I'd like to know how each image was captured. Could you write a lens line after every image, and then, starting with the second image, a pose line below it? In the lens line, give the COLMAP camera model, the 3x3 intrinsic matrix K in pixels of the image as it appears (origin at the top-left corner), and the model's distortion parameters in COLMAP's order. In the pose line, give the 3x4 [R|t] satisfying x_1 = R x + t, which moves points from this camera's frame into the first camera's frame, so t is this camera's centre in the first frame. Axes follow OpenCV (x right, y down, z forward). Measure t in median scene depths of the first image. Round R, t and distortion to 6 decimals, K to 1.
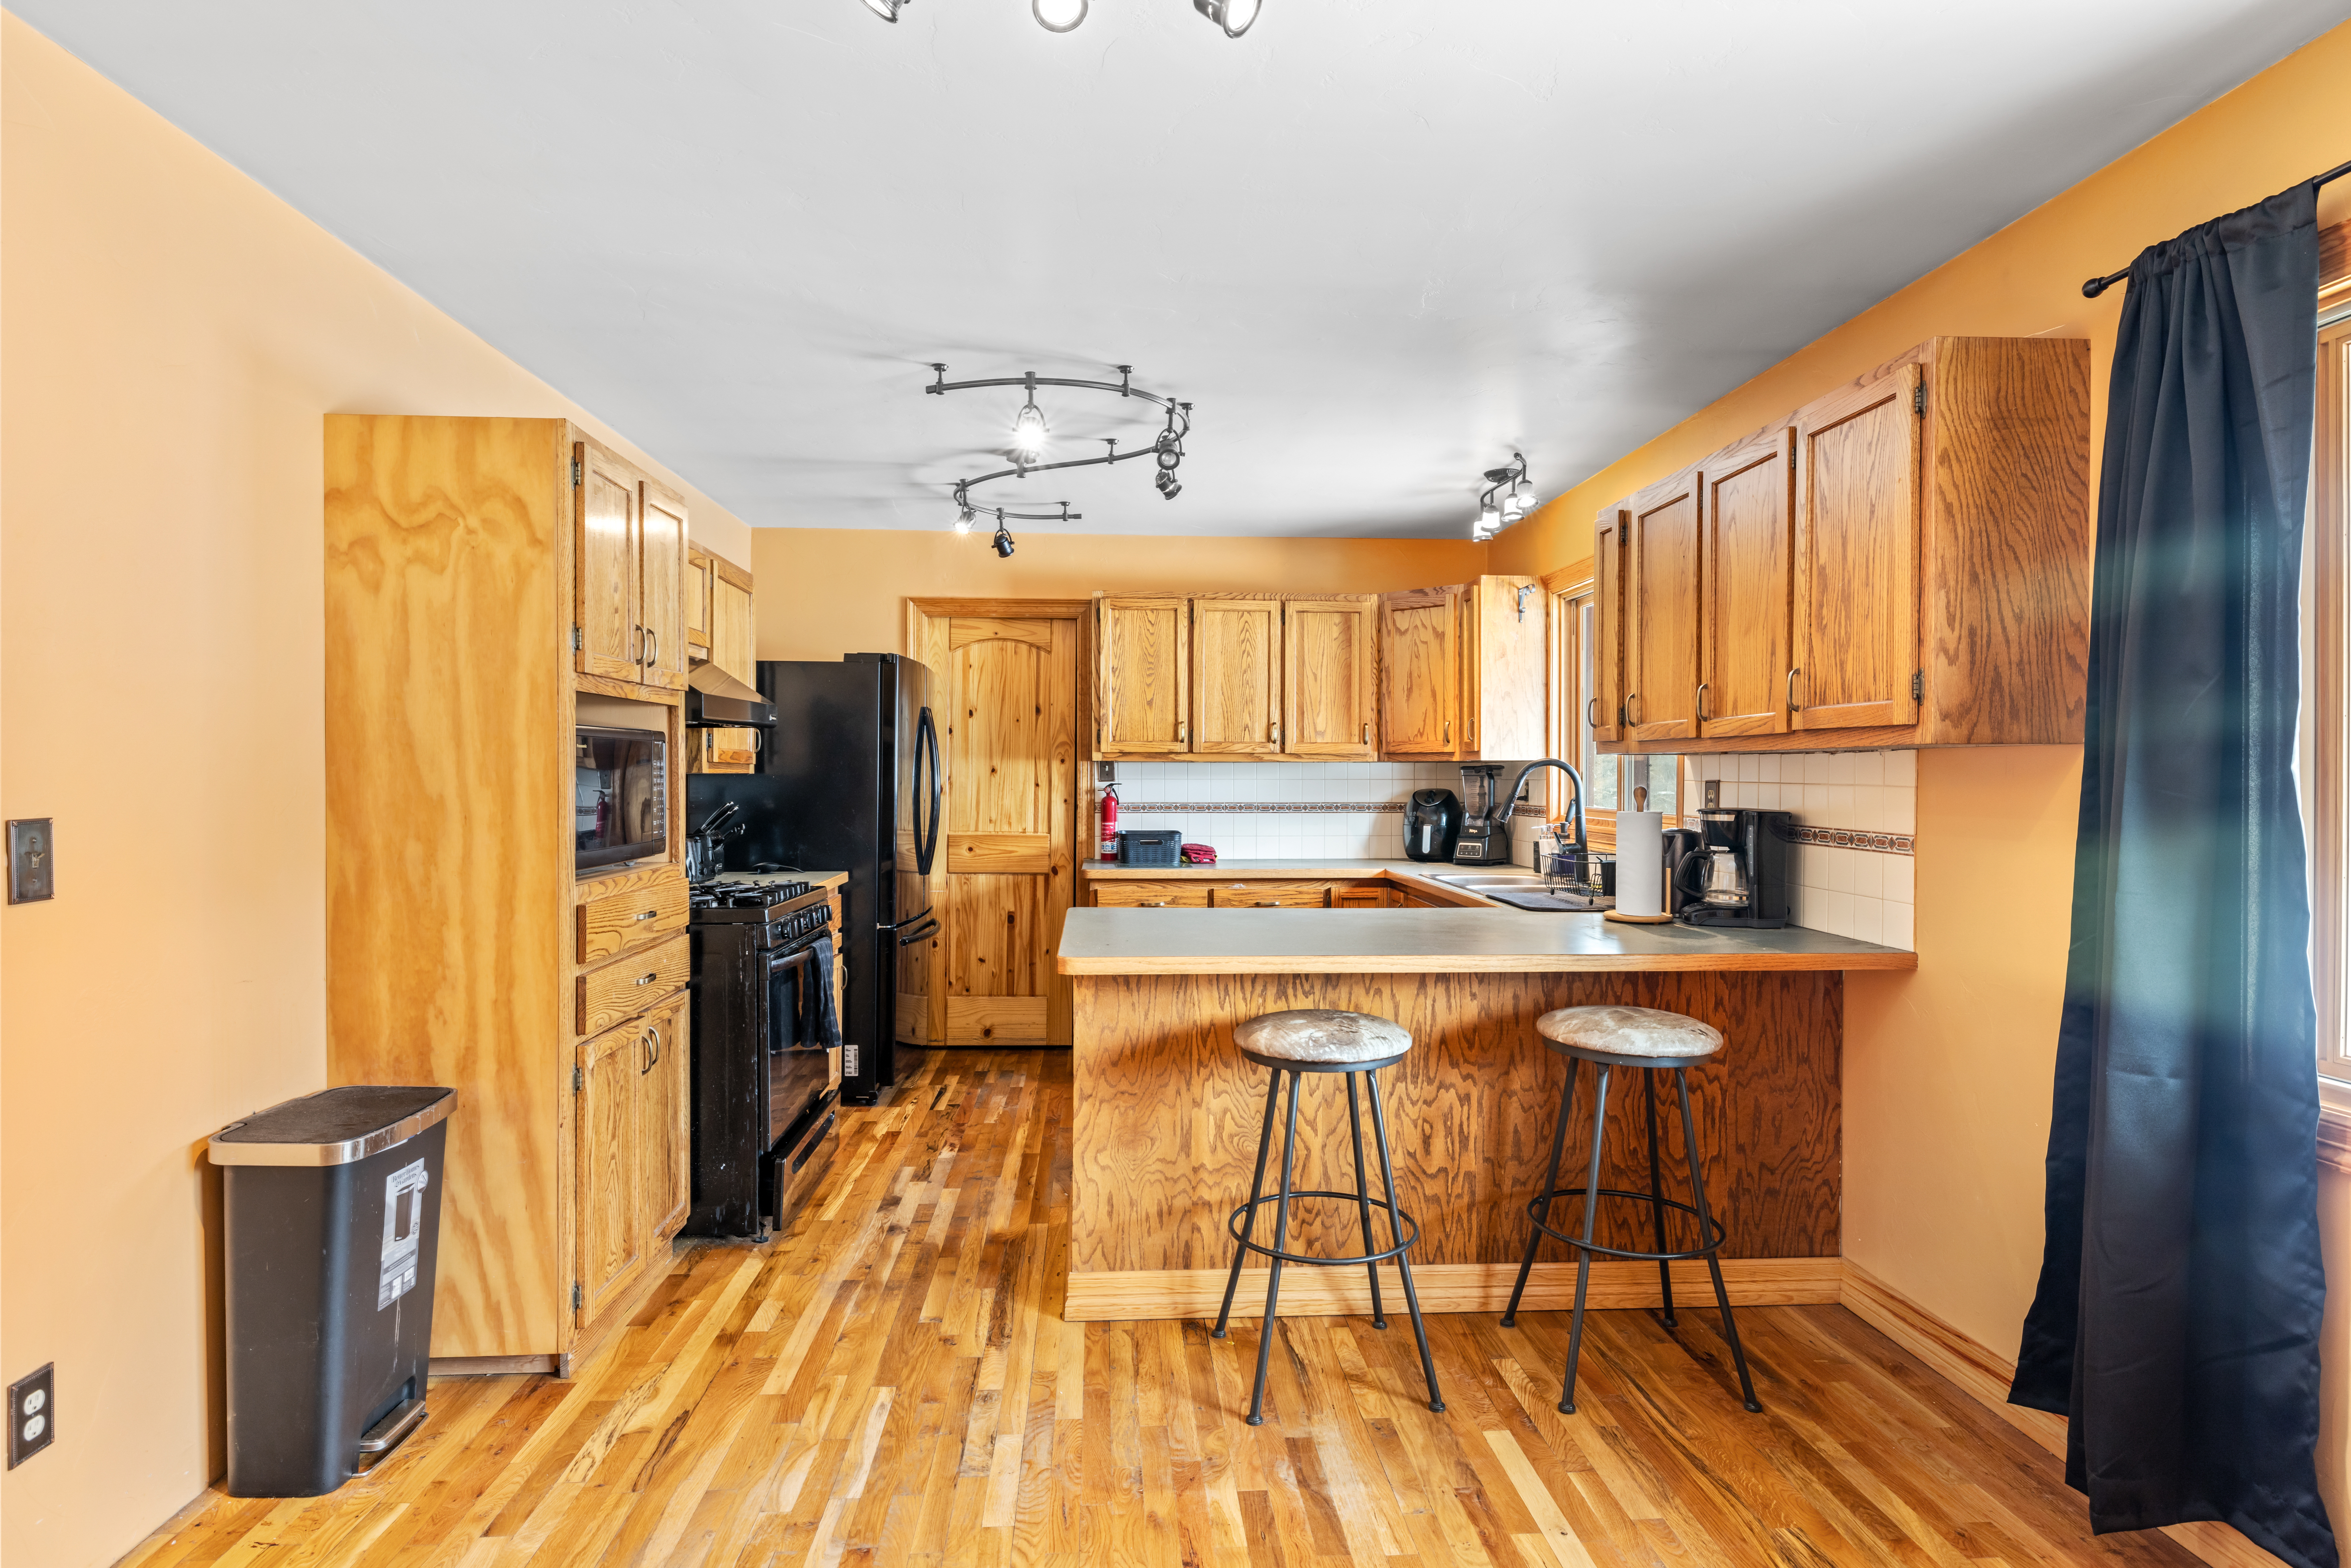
lens RADIAL K [[1287.4, 0, 1175.5], [0, 1287.4, 784.0], [0, 0, 1]] dist [0.000187, 0.000075]
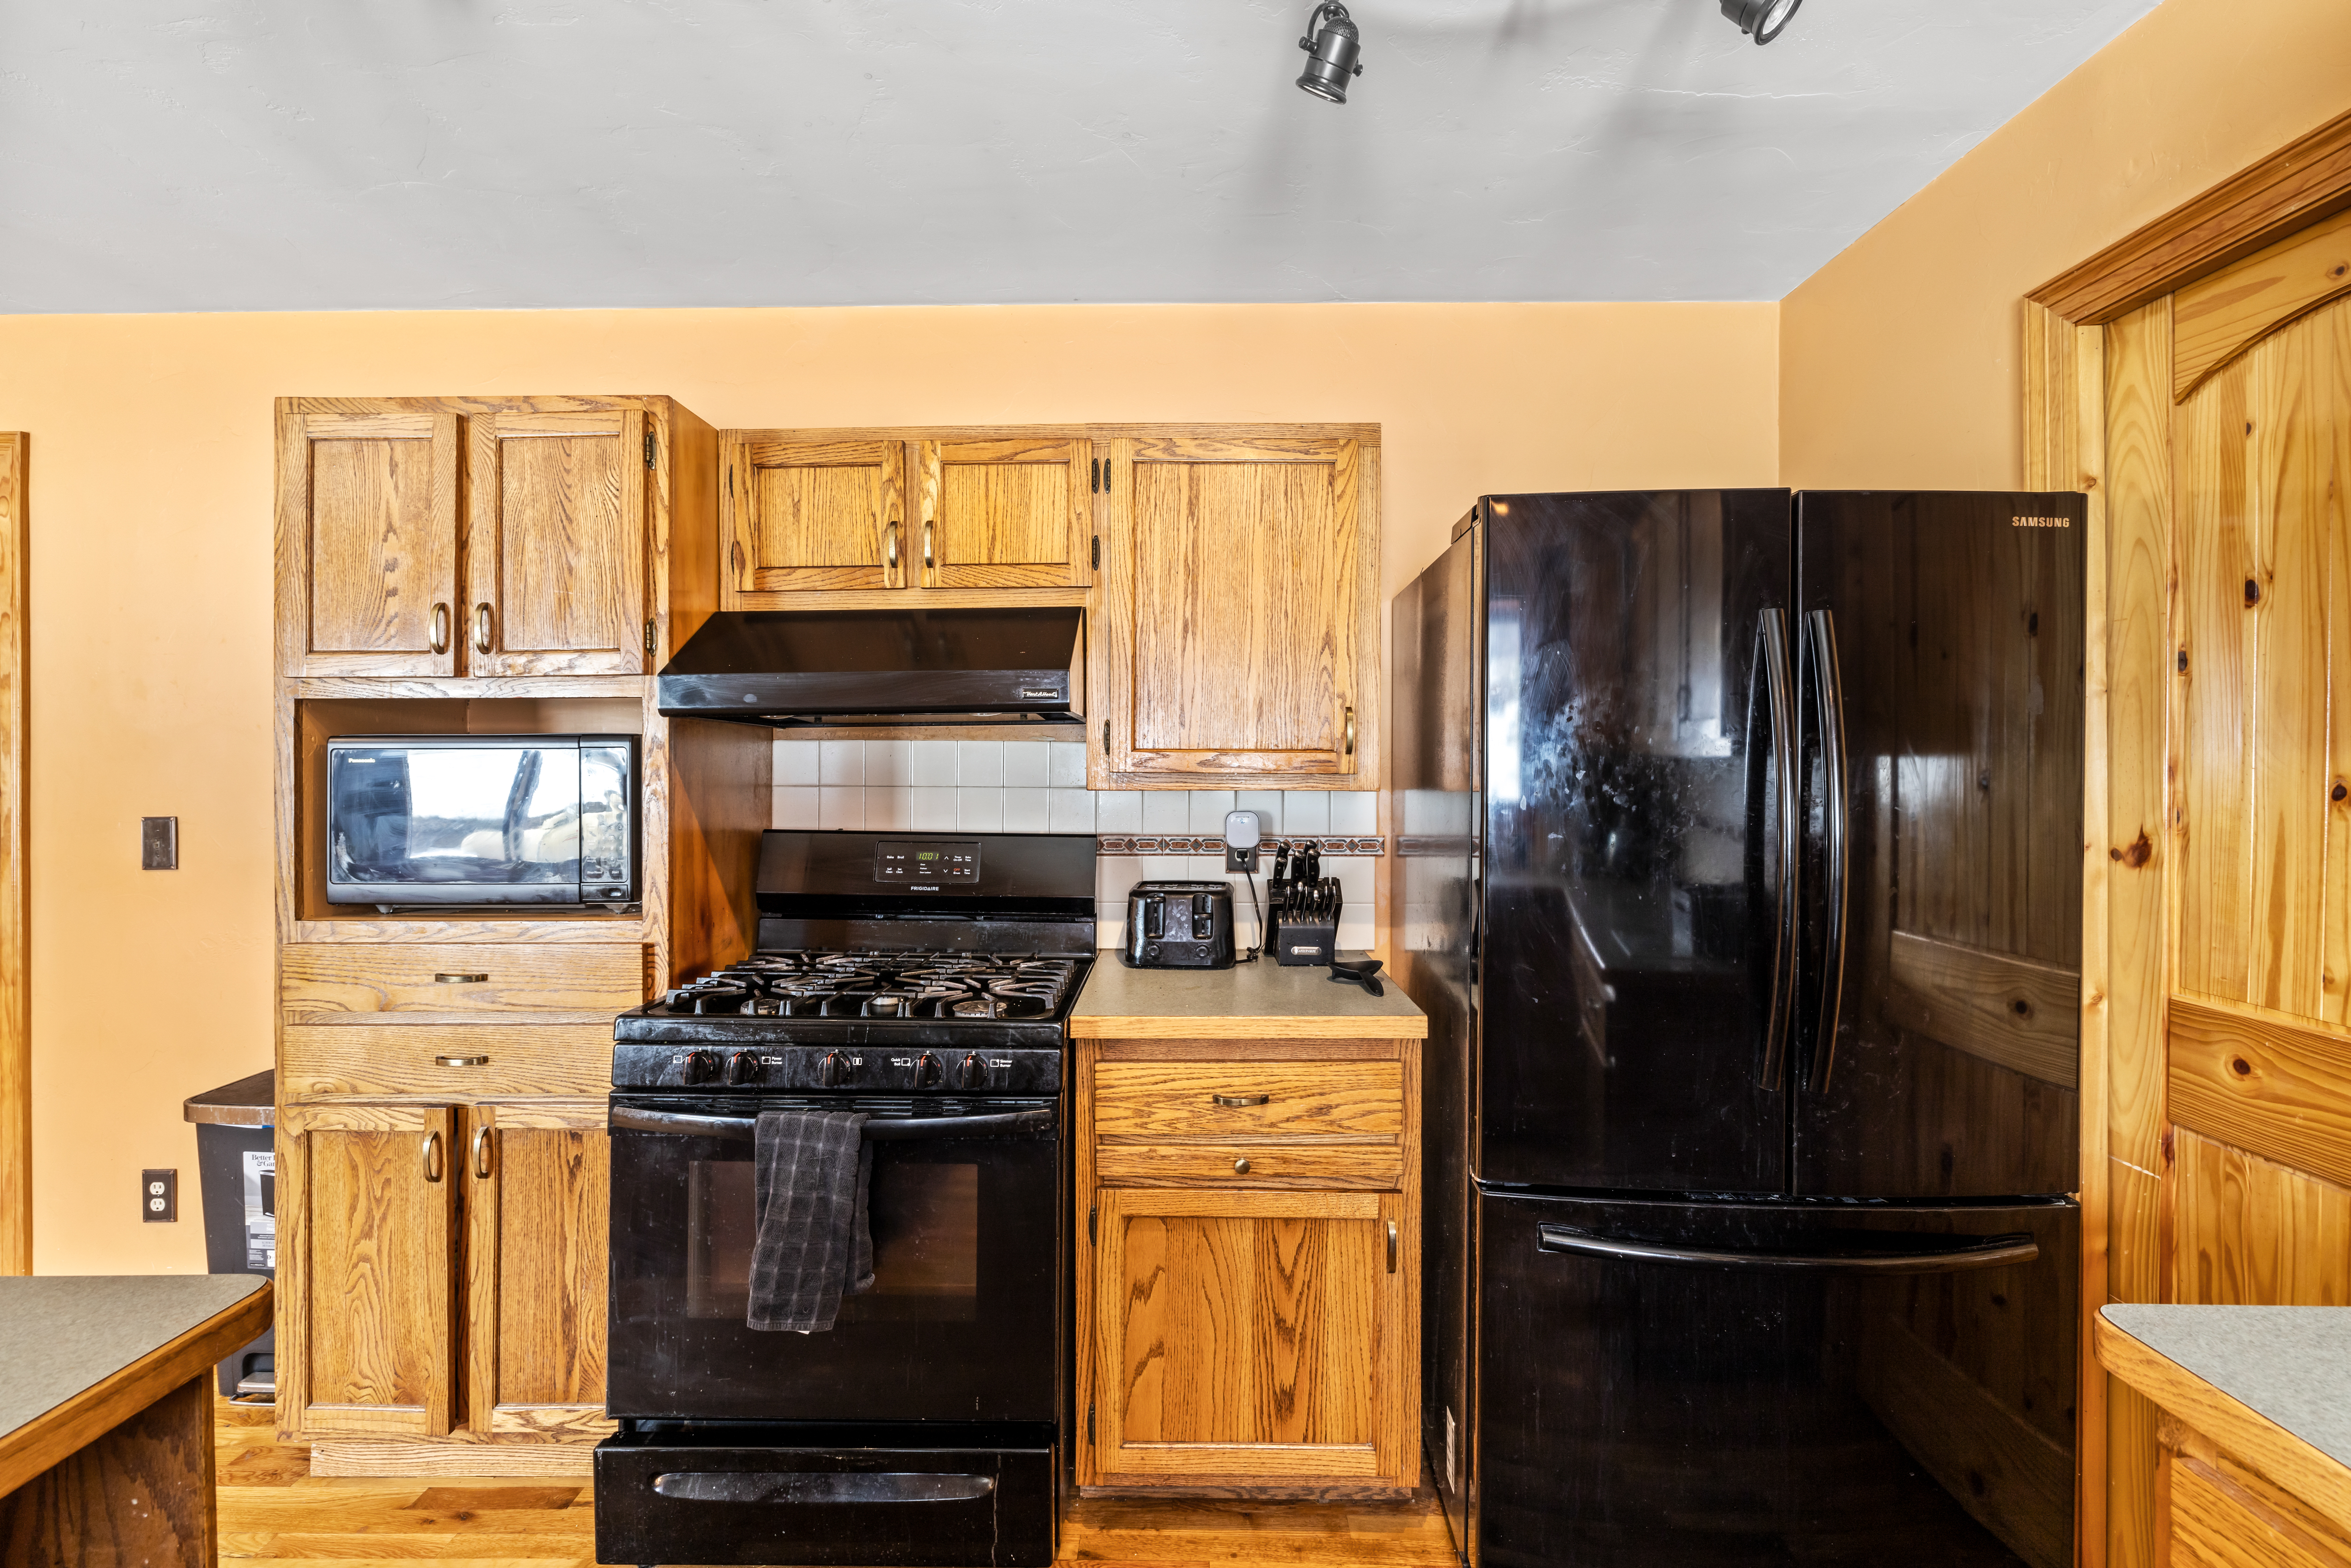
lens RADIAL K [[1005.2, 0, 1175.5], [0, 1005.2, 784.0], [0, 0, 1]] dist [-0.001200, -0.000267]
pose [[-0.073027, 0.006800, -0.997307, 0.082996], [-0.008956, 0.999932, 0.007474, -0.012286], [0.997290, 0.009478, -0.072961, 0.788549]]
